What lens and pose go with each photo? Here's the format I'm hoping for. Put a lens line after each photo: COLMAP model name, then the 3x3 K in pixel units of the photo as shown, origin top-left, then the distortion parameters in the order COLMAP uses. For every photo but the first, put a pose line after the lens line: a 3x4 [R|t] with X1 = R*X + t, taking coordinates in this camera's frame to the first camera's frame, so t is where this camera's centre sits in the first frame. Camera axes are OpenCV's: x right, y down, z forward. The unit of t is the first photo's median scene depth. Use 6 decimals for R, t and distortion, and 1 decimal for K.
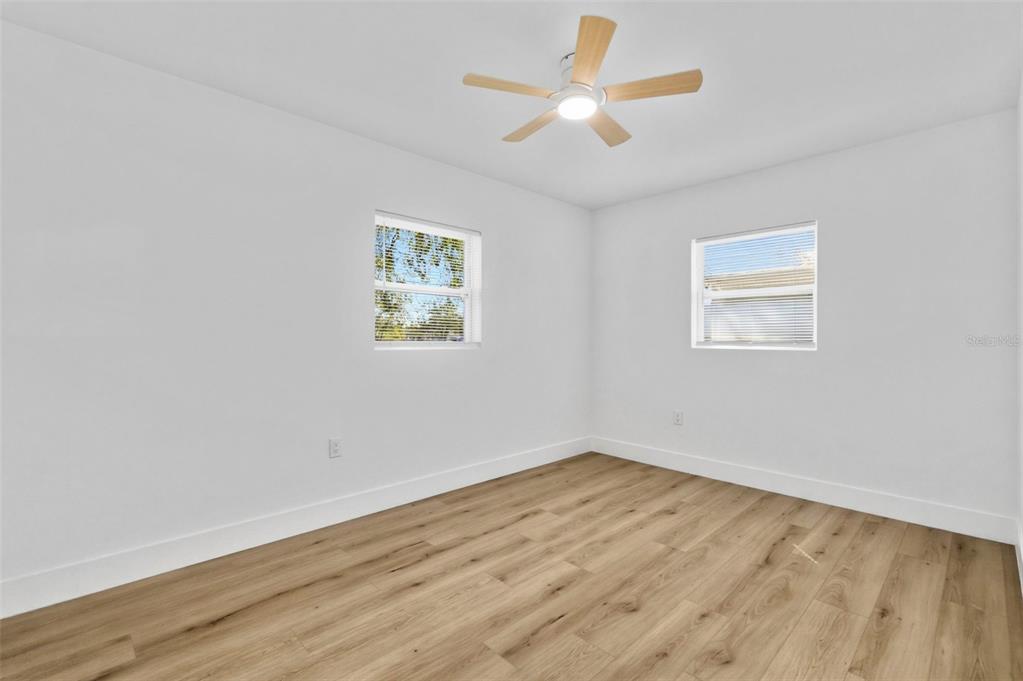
lens RADIAL K [[447.5, 0, 514.4], [0, 447.5, 340.9], [0, 0, 1]] dist [0.005330, -0.002178]
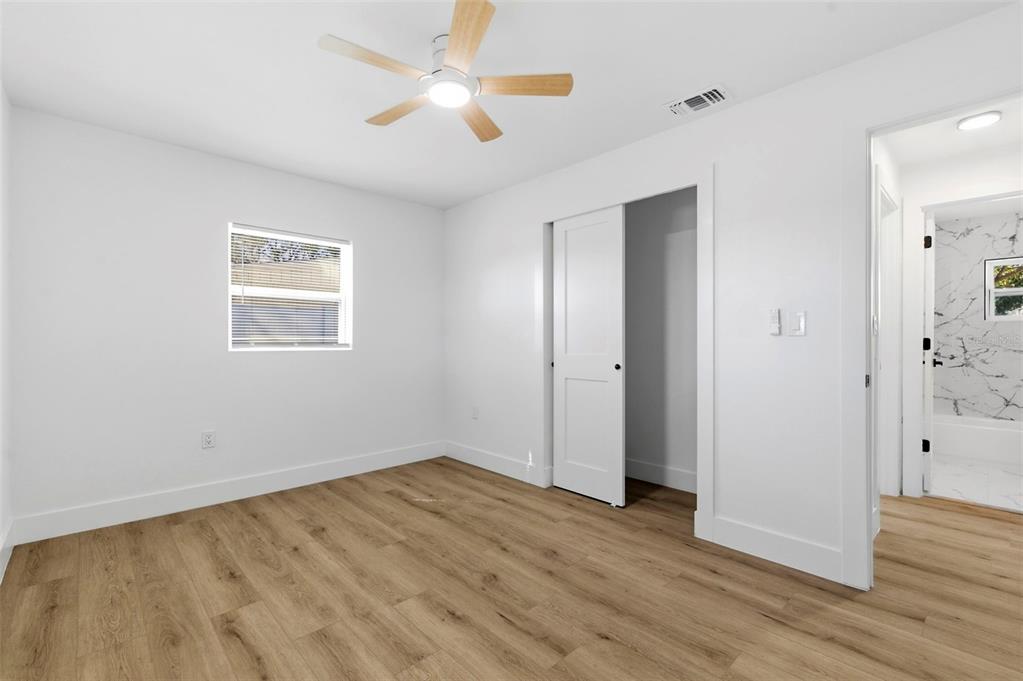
lens RADIAL K [[447.5, 0, 511.4], [0, 447.5, 338.8], [0, 0, 1]] dist [0.005330, -0.002178]
pose [[0.027386, 0.001613, 0.999624, -0.651157], [0.007649, 0.999969, -0.001823, -0.000464], [-0.999596, 0.007696, 0.027373, 0.689211]]
